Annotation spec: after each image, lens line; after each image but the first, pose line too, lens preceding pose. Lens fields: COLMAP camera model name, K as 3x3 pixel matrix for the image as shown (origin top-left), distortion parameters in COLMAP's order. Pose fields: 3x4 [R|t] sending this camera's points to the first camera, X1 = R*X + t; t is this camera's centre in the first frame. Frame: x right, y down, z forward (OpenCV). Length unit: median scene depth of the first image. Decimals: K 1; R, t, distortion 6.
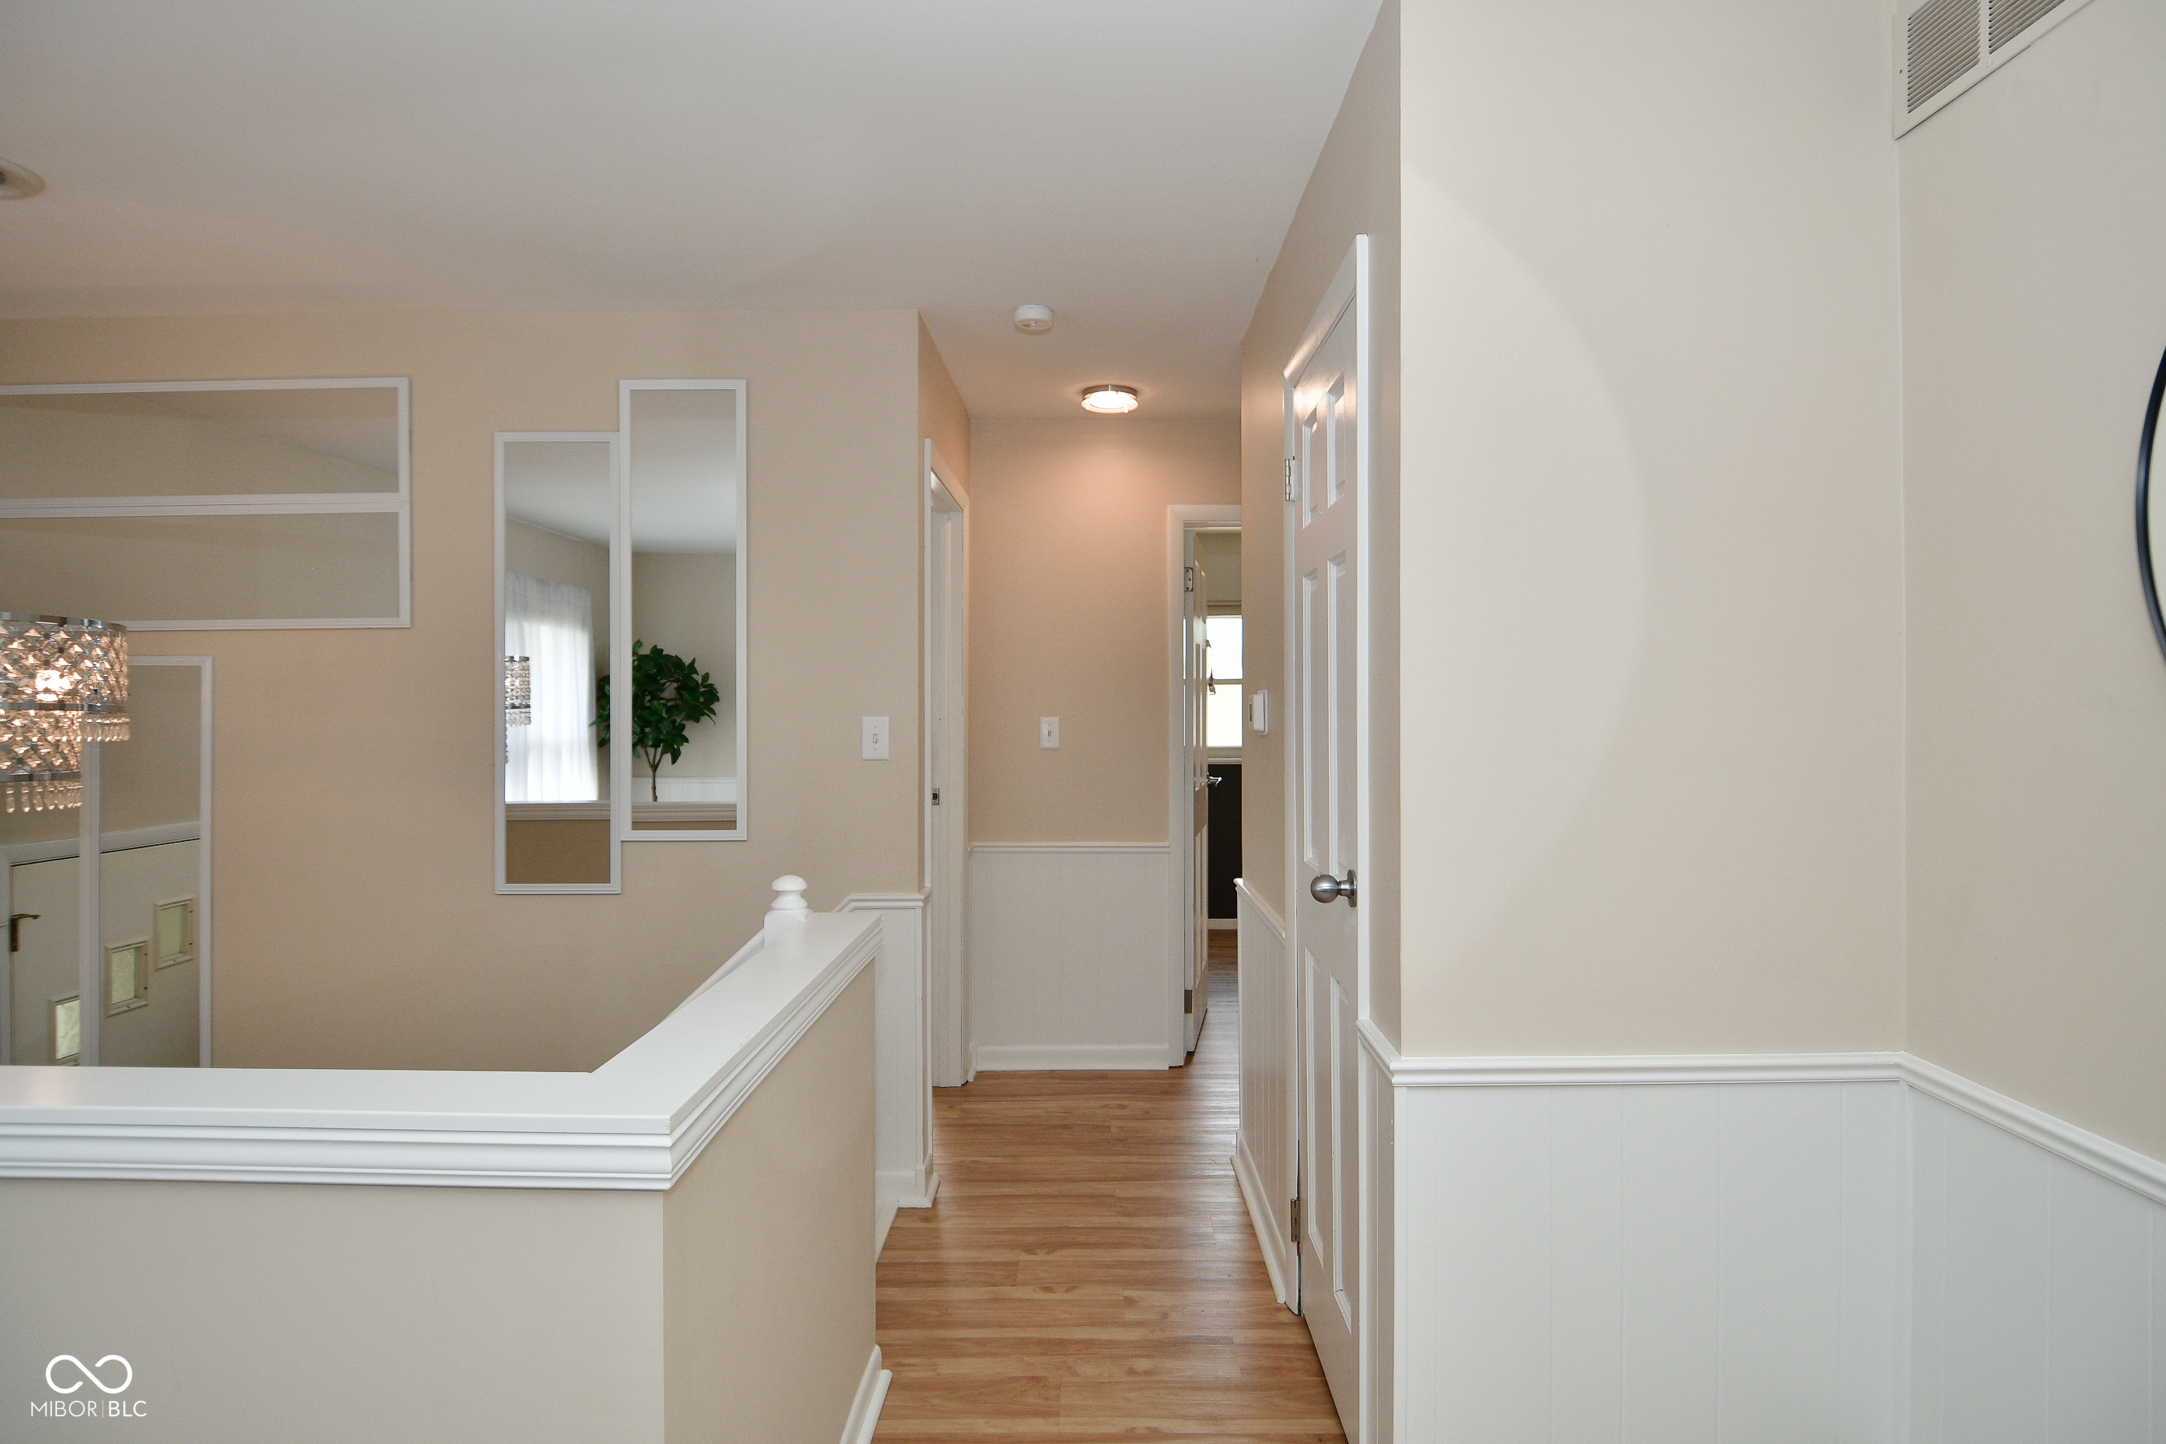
lens RADIAL K [[1140.2, 0, 1096.5], [0, 1140.2, 708.7], [0, 0, 1]] dist [0.013793, -0.021777]
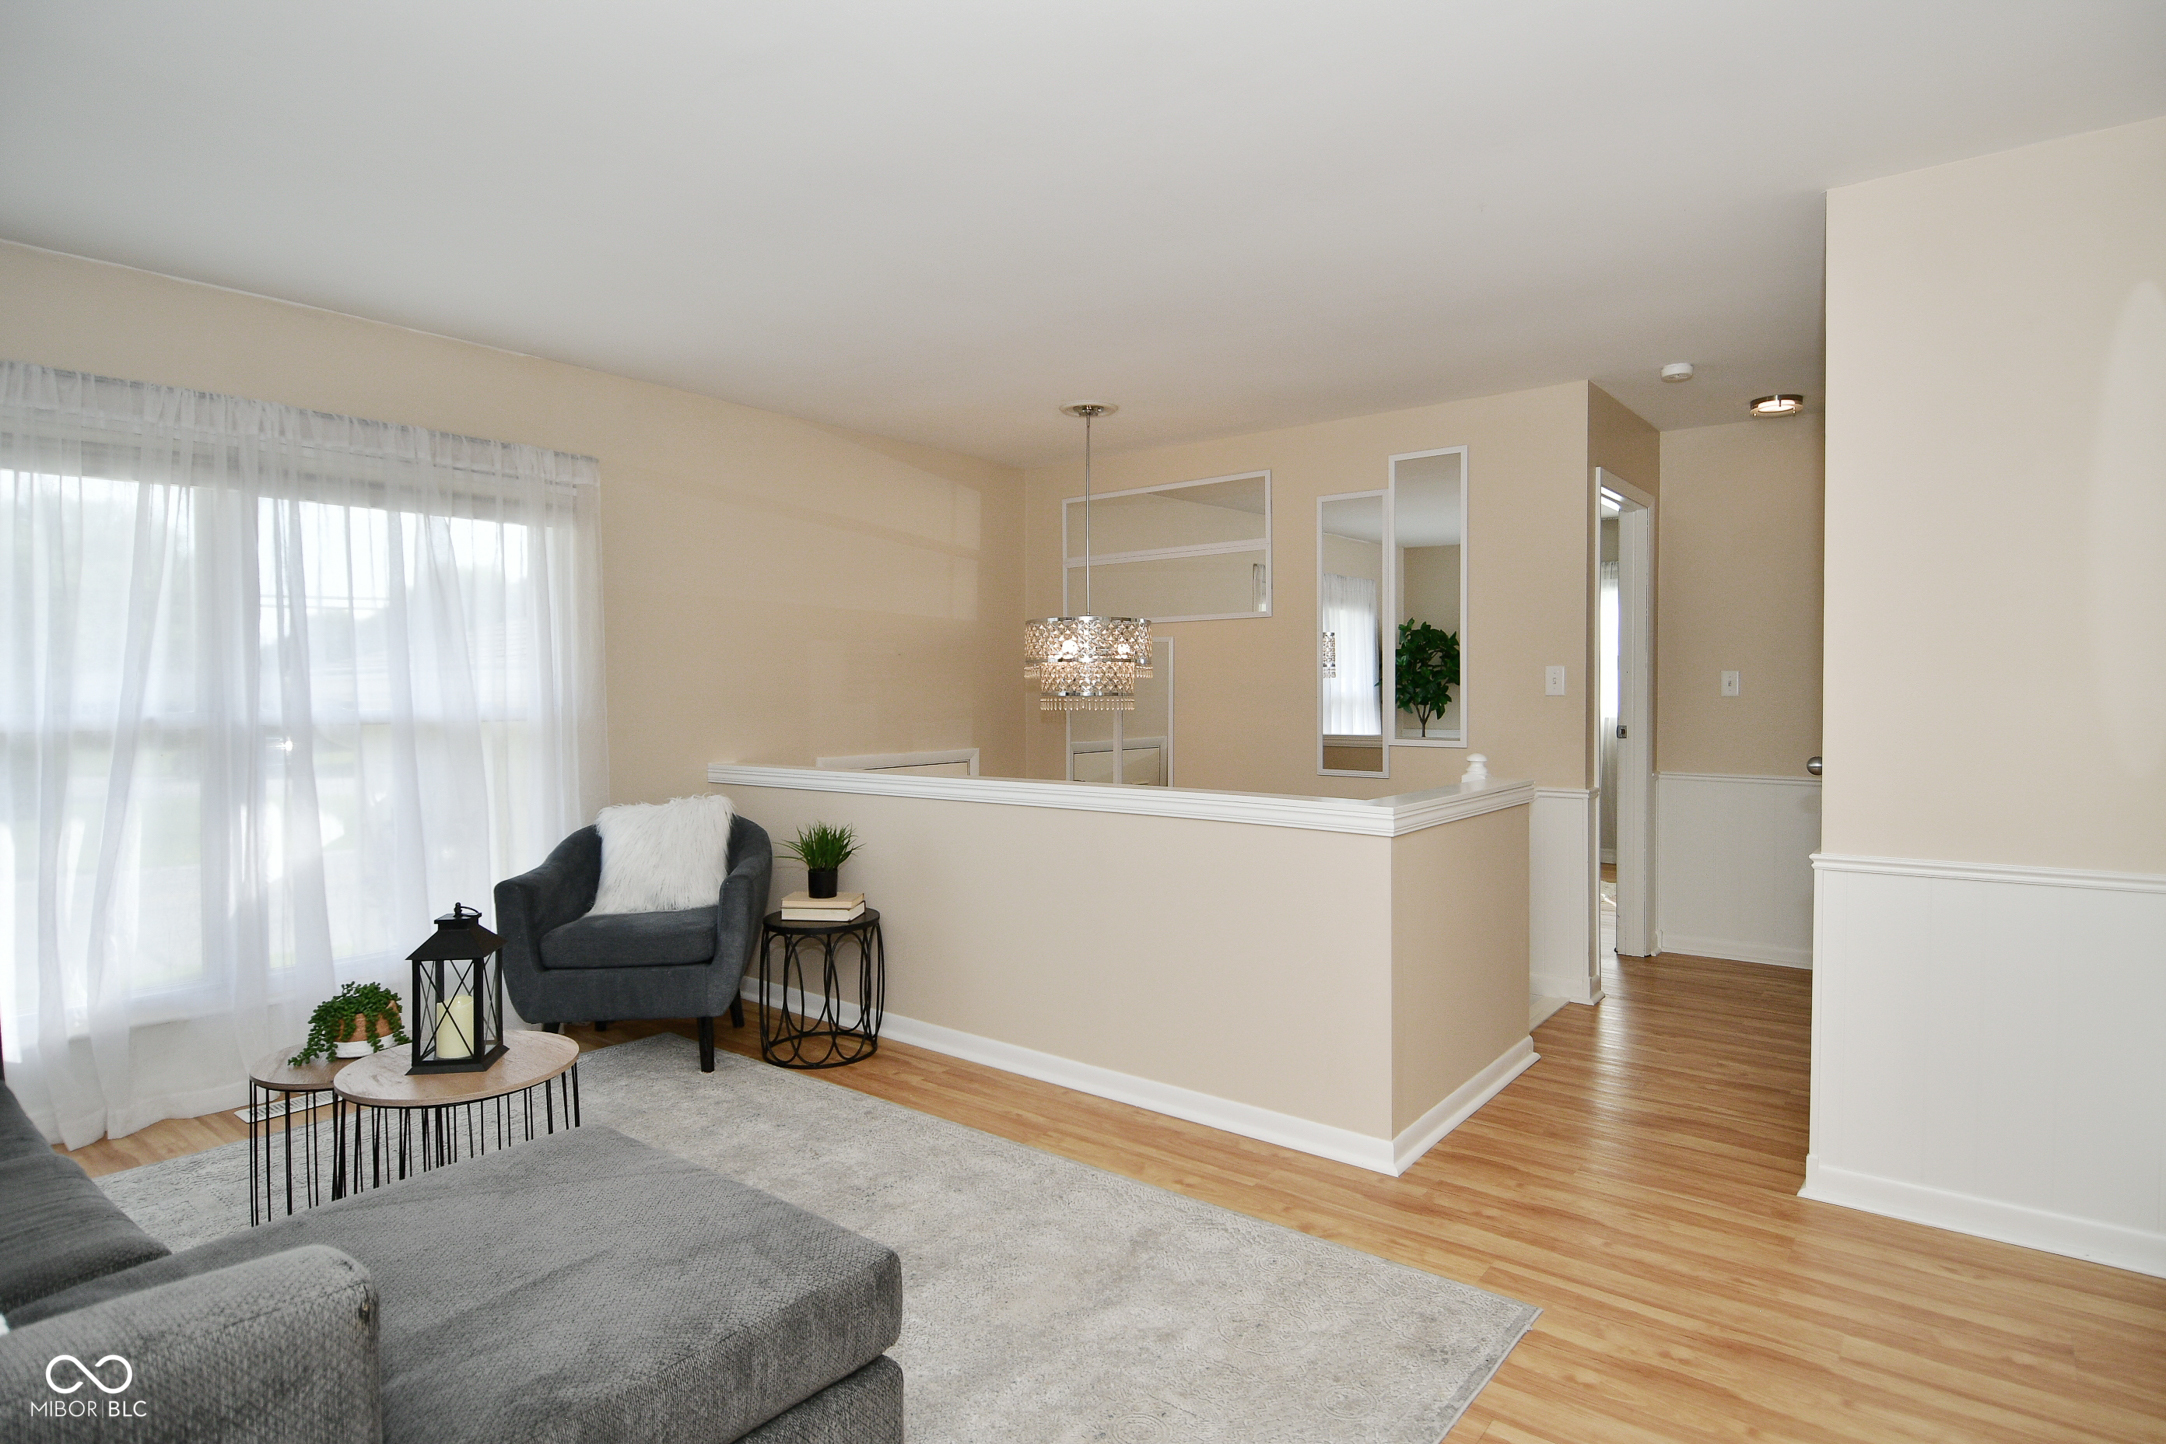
lens RADIAL K [[1140.2, 0, 1078.4], [0, 1140.2, 684.3], [0, 0, 1]] dist [0.013793, -0.021777]
pose [[0.780756, 0.000763, -0.624836, 0.221023], [-0.001135, 0.999999, -0.000196, 0.028670], [0.624835, 0.000862, 0.780756, -0.472424]]
